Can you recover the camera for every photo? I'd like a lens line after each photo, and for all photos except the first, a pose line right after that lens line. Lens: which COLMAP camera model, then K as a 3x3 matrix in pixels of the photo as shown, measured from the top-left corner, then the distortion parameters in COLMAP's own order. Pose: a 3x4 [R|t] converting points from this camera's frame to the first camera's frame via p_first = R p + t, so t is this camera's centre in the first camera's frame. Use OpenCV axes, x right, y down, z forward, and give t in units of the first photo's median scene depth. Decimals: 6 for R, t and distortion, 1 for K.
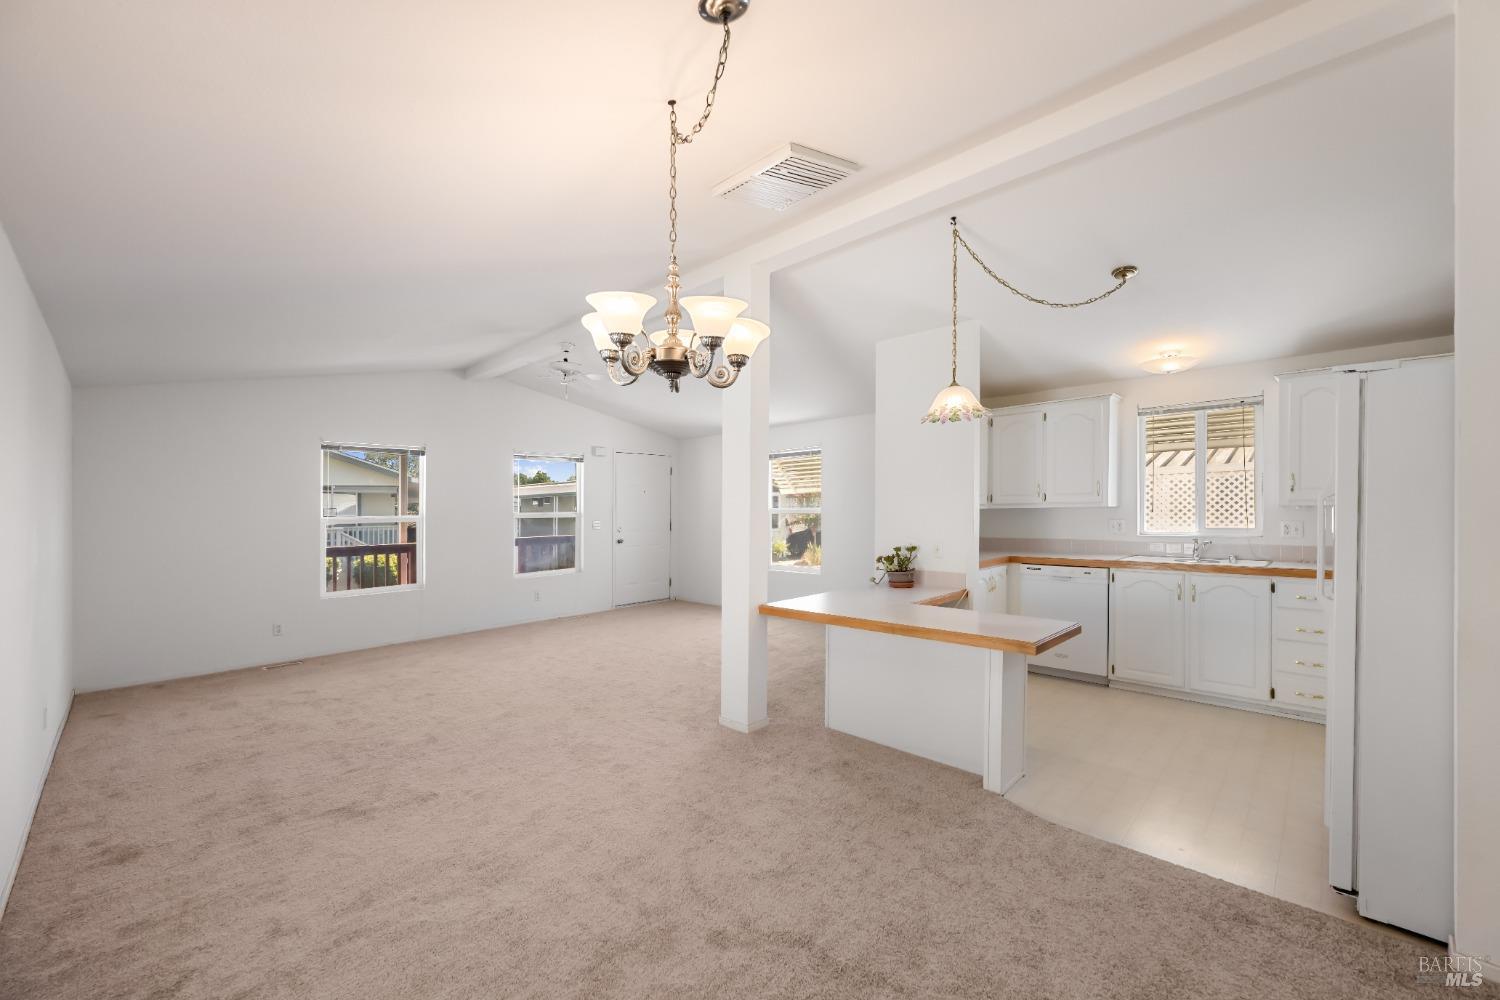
lens RADIAL K [[598.0, 0, 750.0], [0, 598.0, 500.0], [0, 0, 1]] dist [-0.000371, 0.000184]
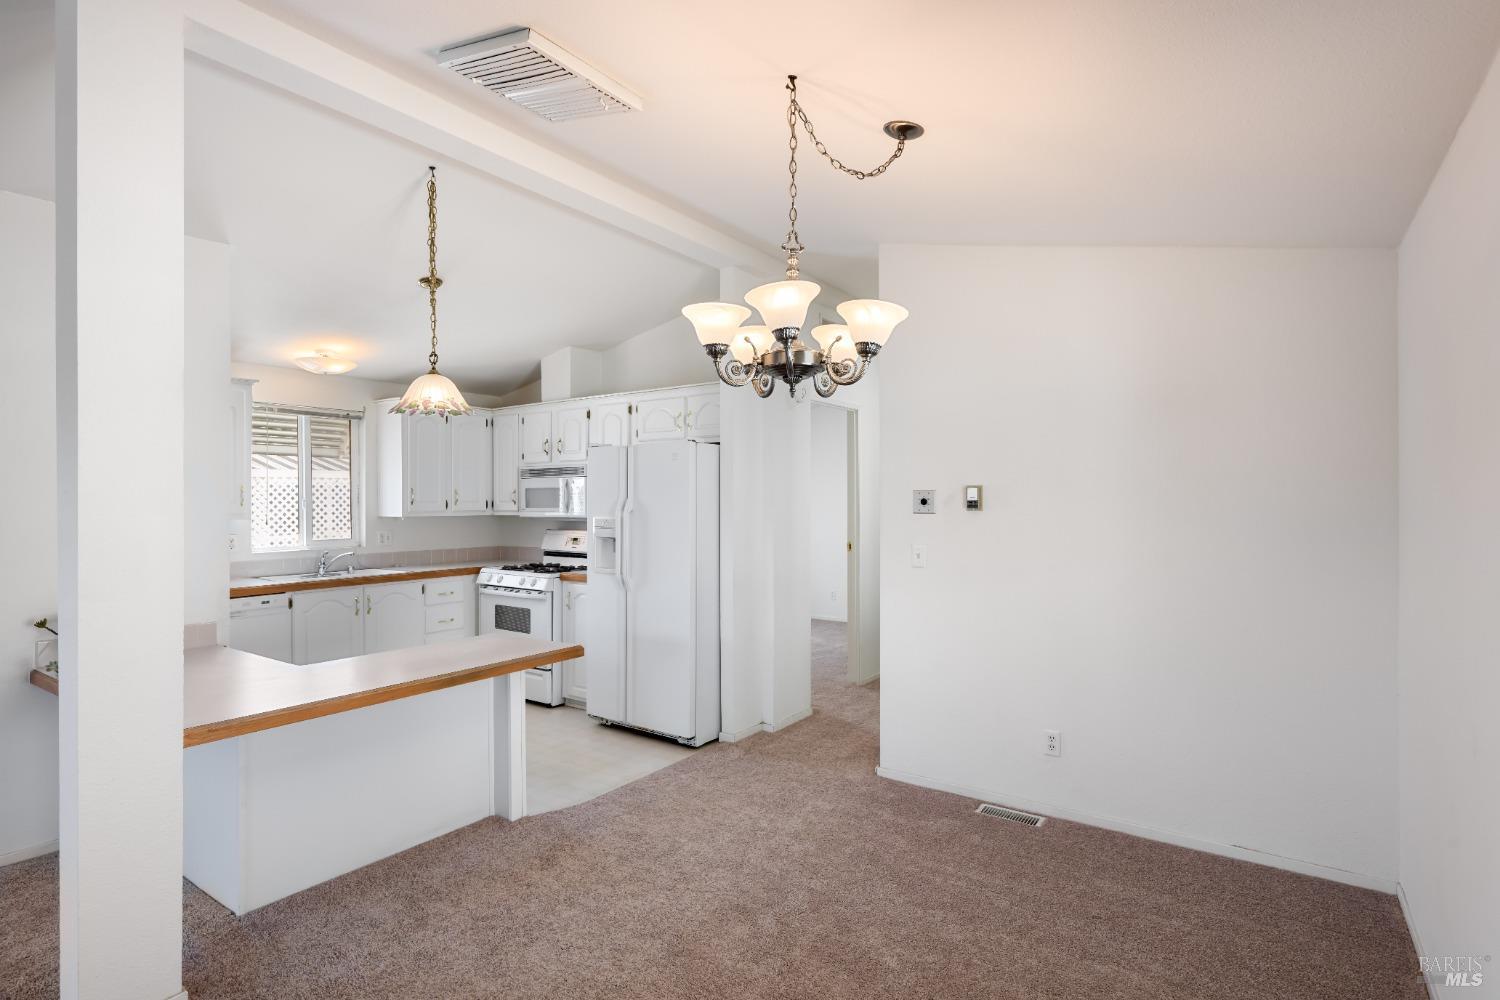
lens RADIAL K [[746.3, 0, 746.4], [0, 746.3, 500.6], [0, 0, 1]] dist [-0.004719, -0.000476]
pose [[-0.158659, 0.015259, 0.987215, -0.498650], [-0.006487, 0.999843, -0.016496, -0.001342], [-0.987312, -0.009021, -0.158535, 0.500665]]
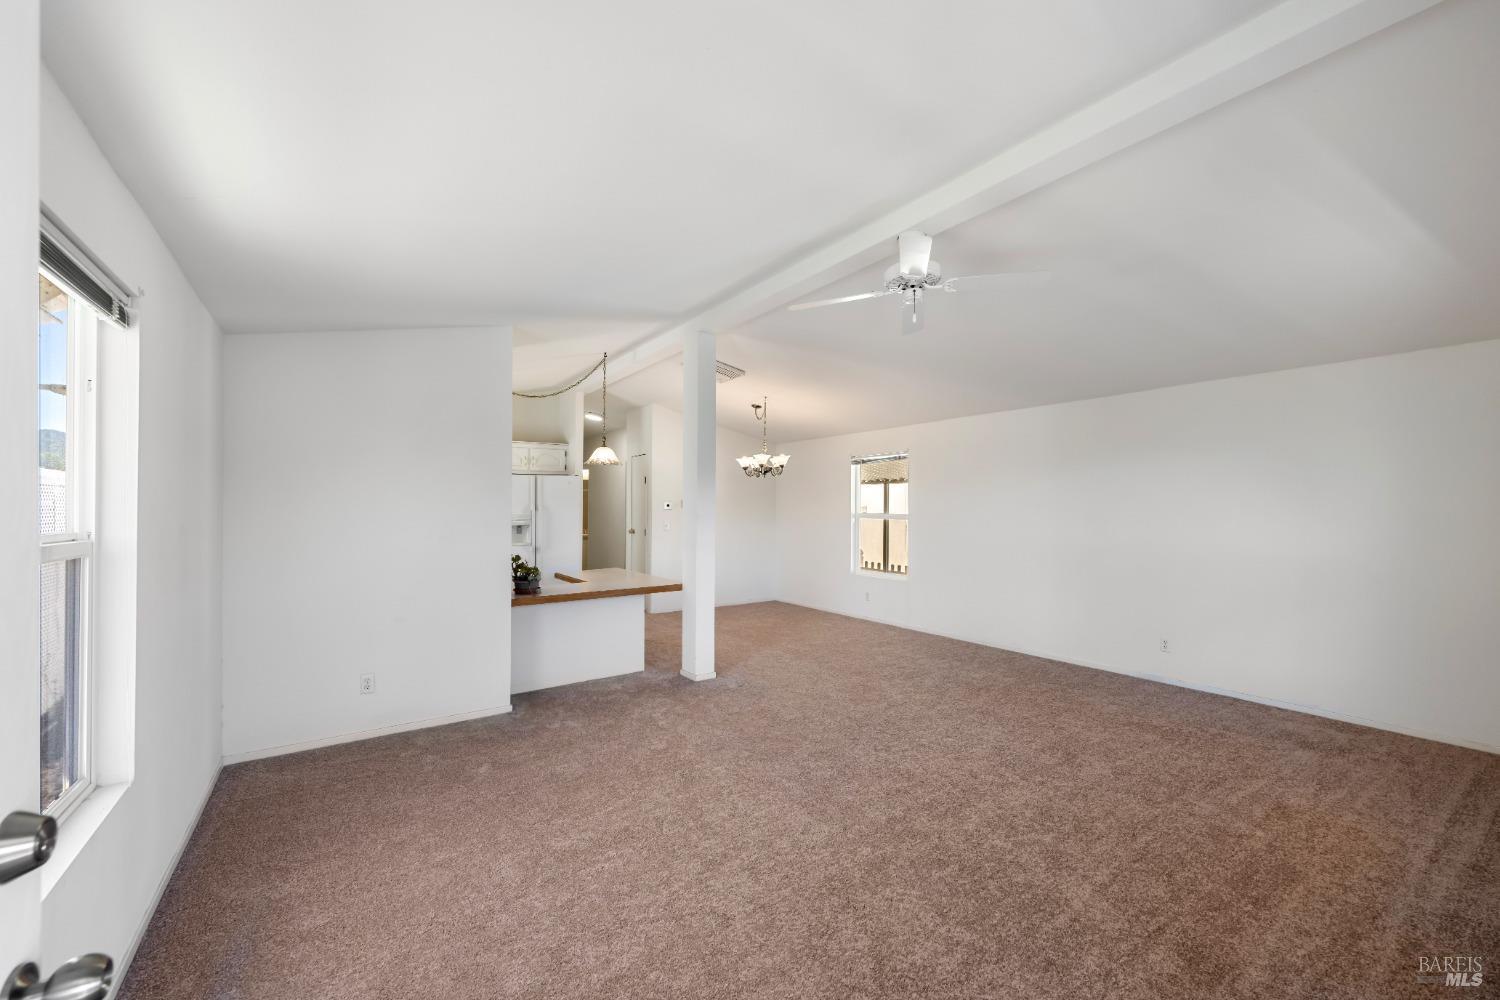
lens RADIAL K [[598.0, 0, 751.4], [0, 598.0, 509.4], [0, 0, 1]] dist [0.000857, 0.000168]
pose [[-0.980669, 0.014693, 0.195123, -0.306762], [0.013319, 0.999876, -0.008354, 0.014068], [-0.195222, -0.005594, -0.980743, 1.804807]]
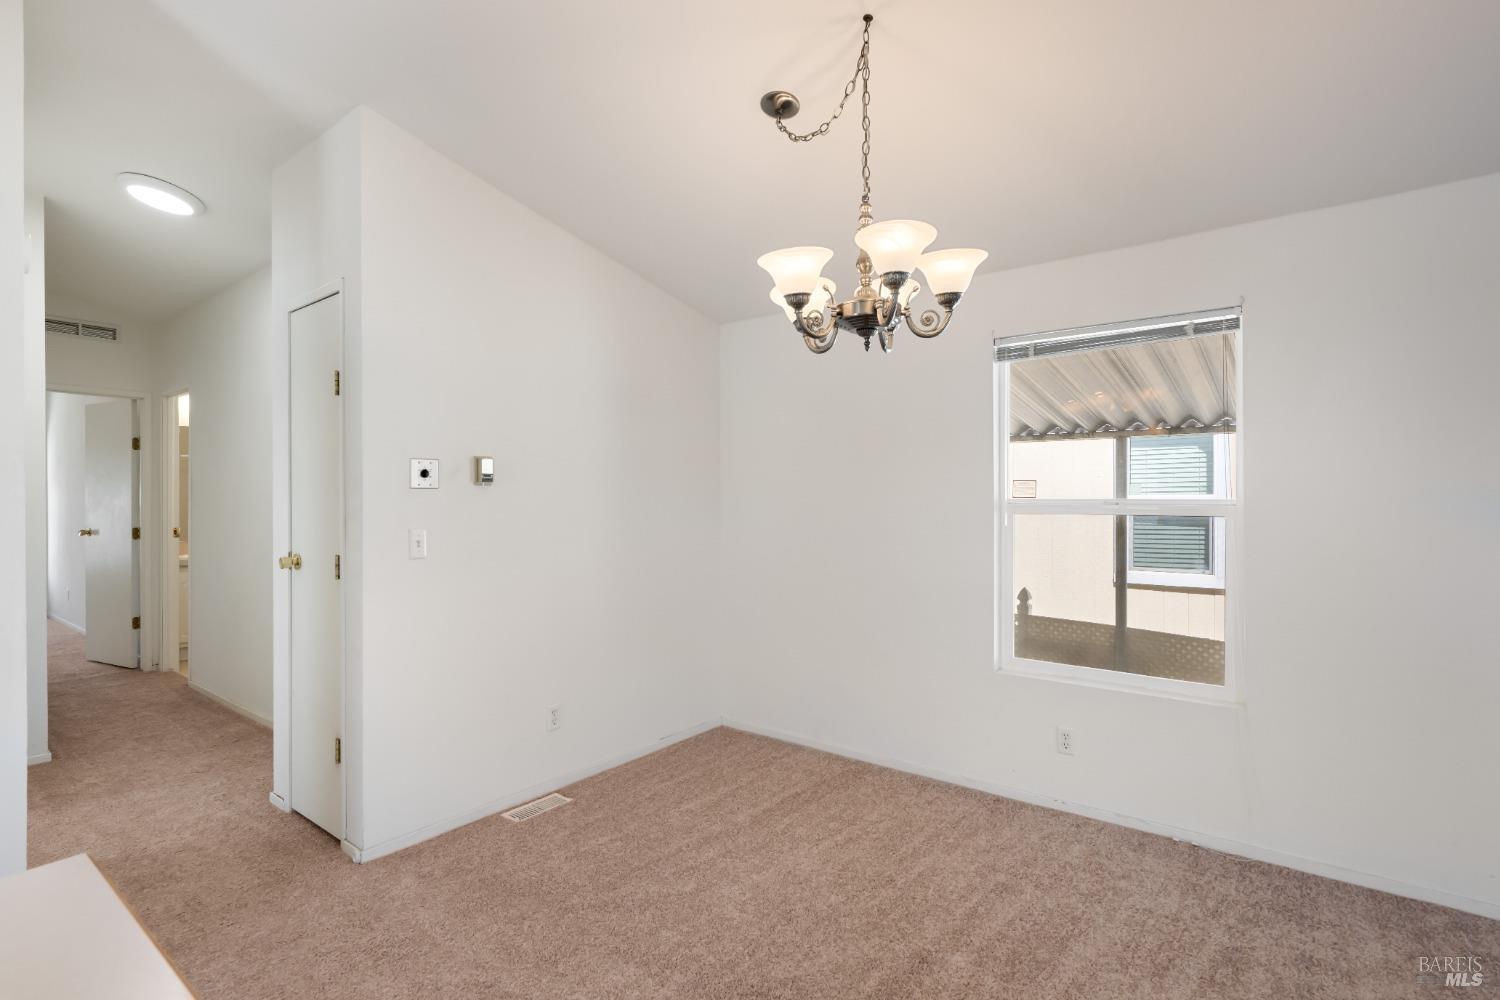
lens RADIAL K [[717.6, 0, 739.8], [0, 717.6, 500.6], [0, 0, 1]] dist [0.000319, 0.000596]
pose [[-0.994374, 0.017108, -0.104537, 0.057539], [0.017868, 0.999820, -0.006337, 0.016177], [0.104409, -0.008169, -0.994501, 0.806338]]
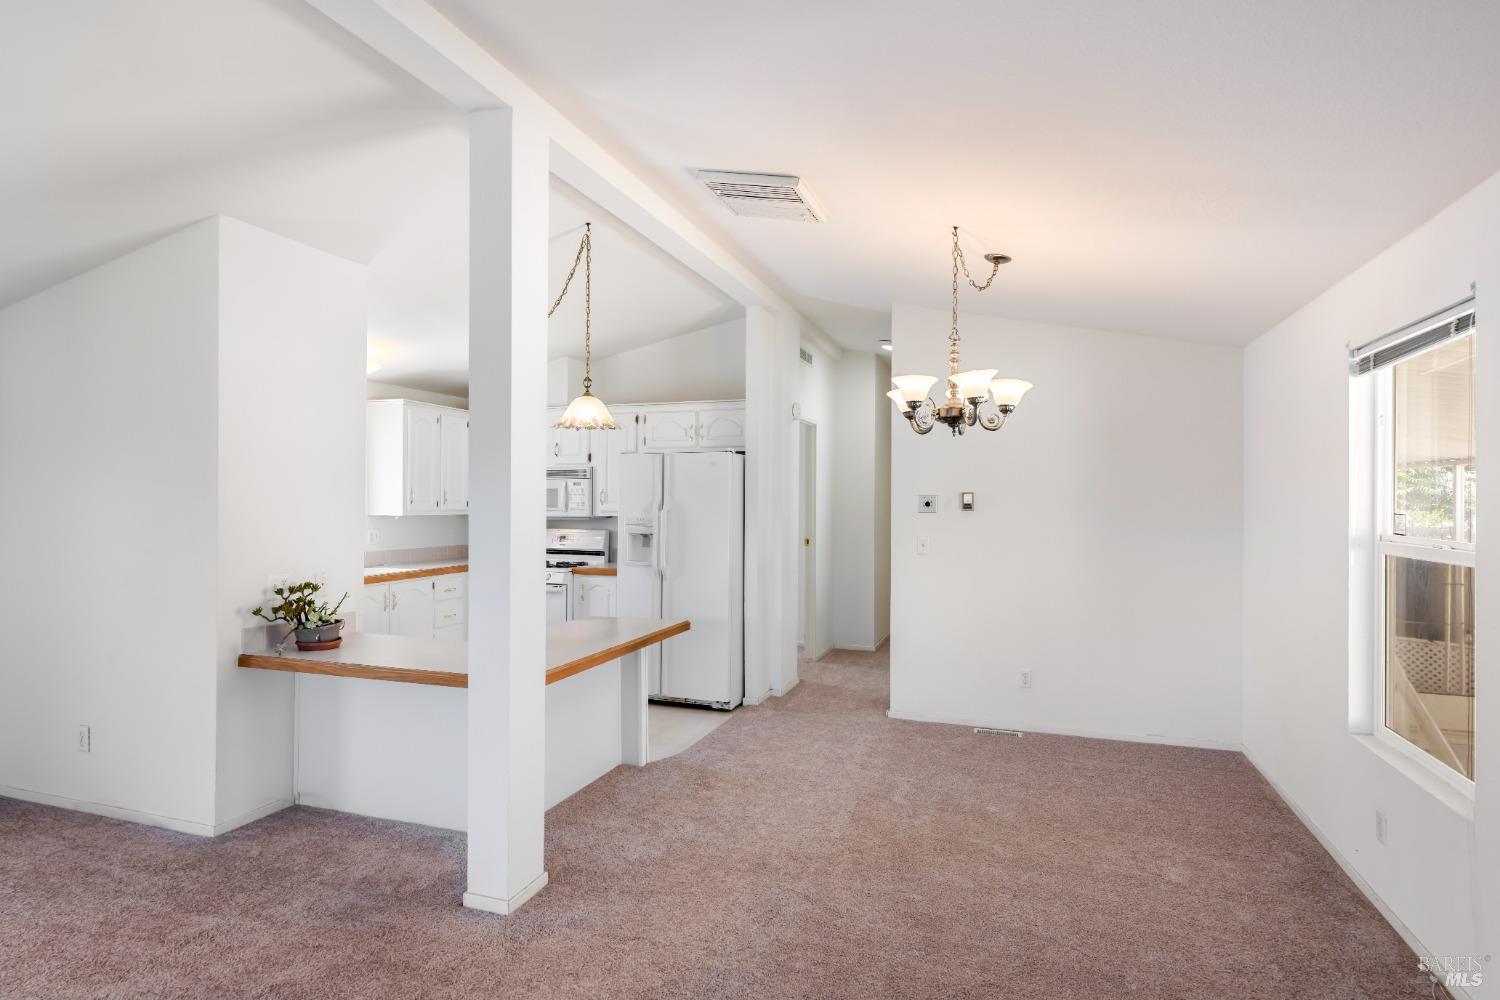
lens RADIAL K [[796.5, 0, 743.0], [0, 796.5, 499.8], [0, 0, 1]] dist [-0.004445, -0.001033]
pose [[-0.417954, 0.013665, 0.908365, -0.644914], [-0.007981, 0.999793, -0.018713, 0.002171], [-0.908433, -0.015070, -0.417758, 0.885408]]
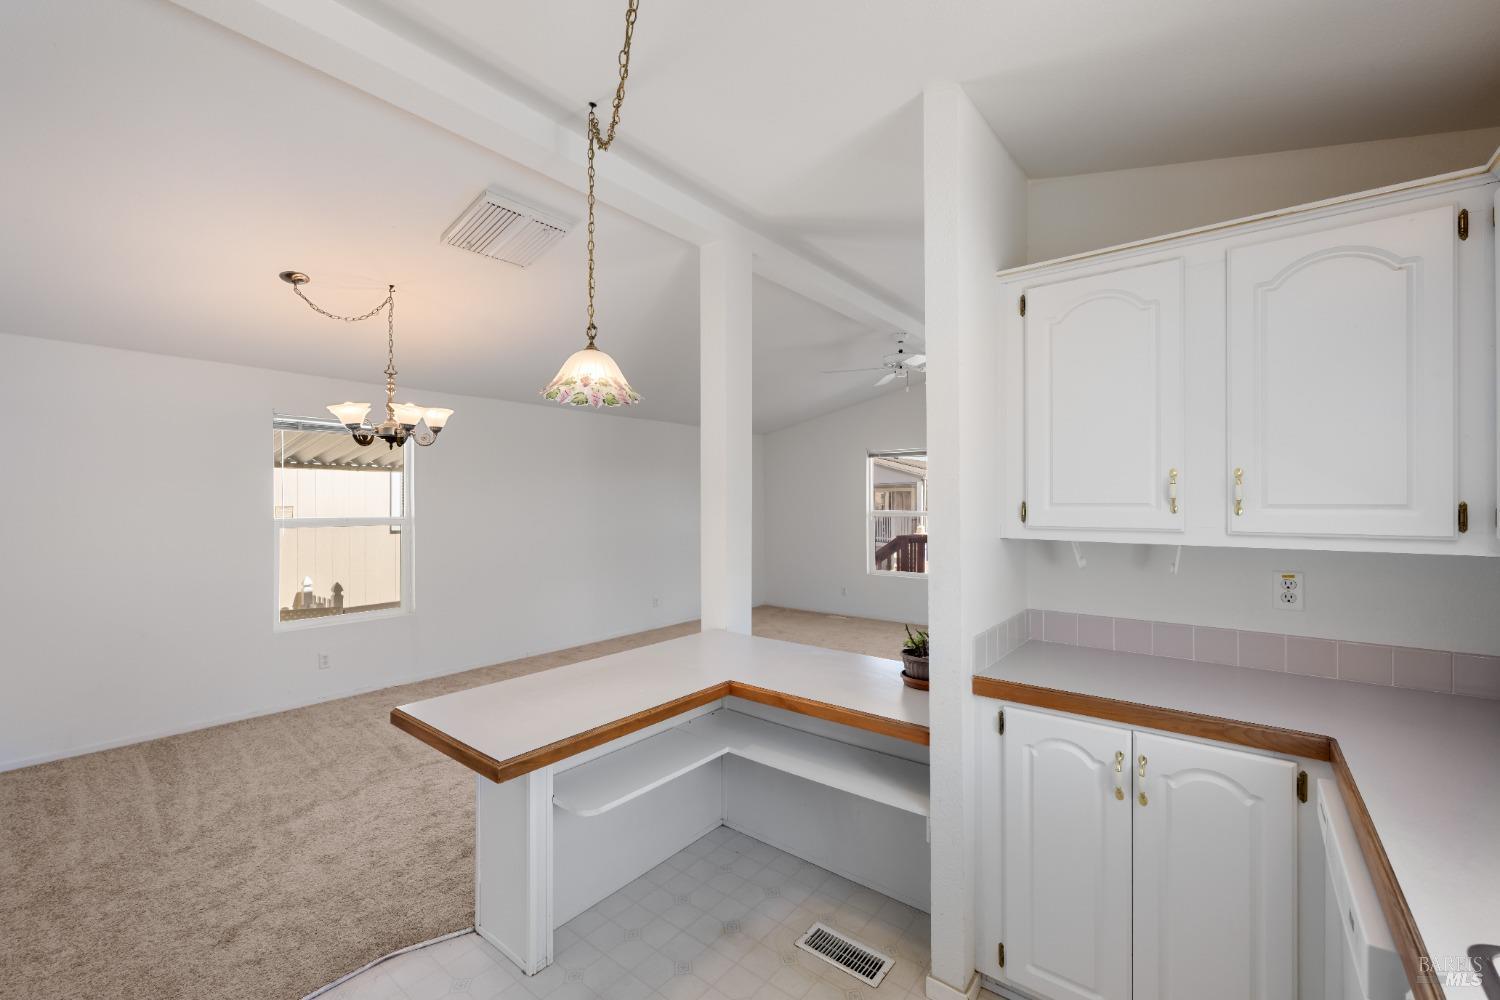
lens RADIAL K [[618.4, 0, 750.0], [0, 618.4, 500.0], [0, 0, 1]] dist [-0.002183, -0.000376]
pose [[0.101396, 0.012749, -0.994764, 0.704755], [0.010801, 0.999845, 0.013915, -0.017896], [0.994788, -0.012155, 0.101242, 0.747096]]
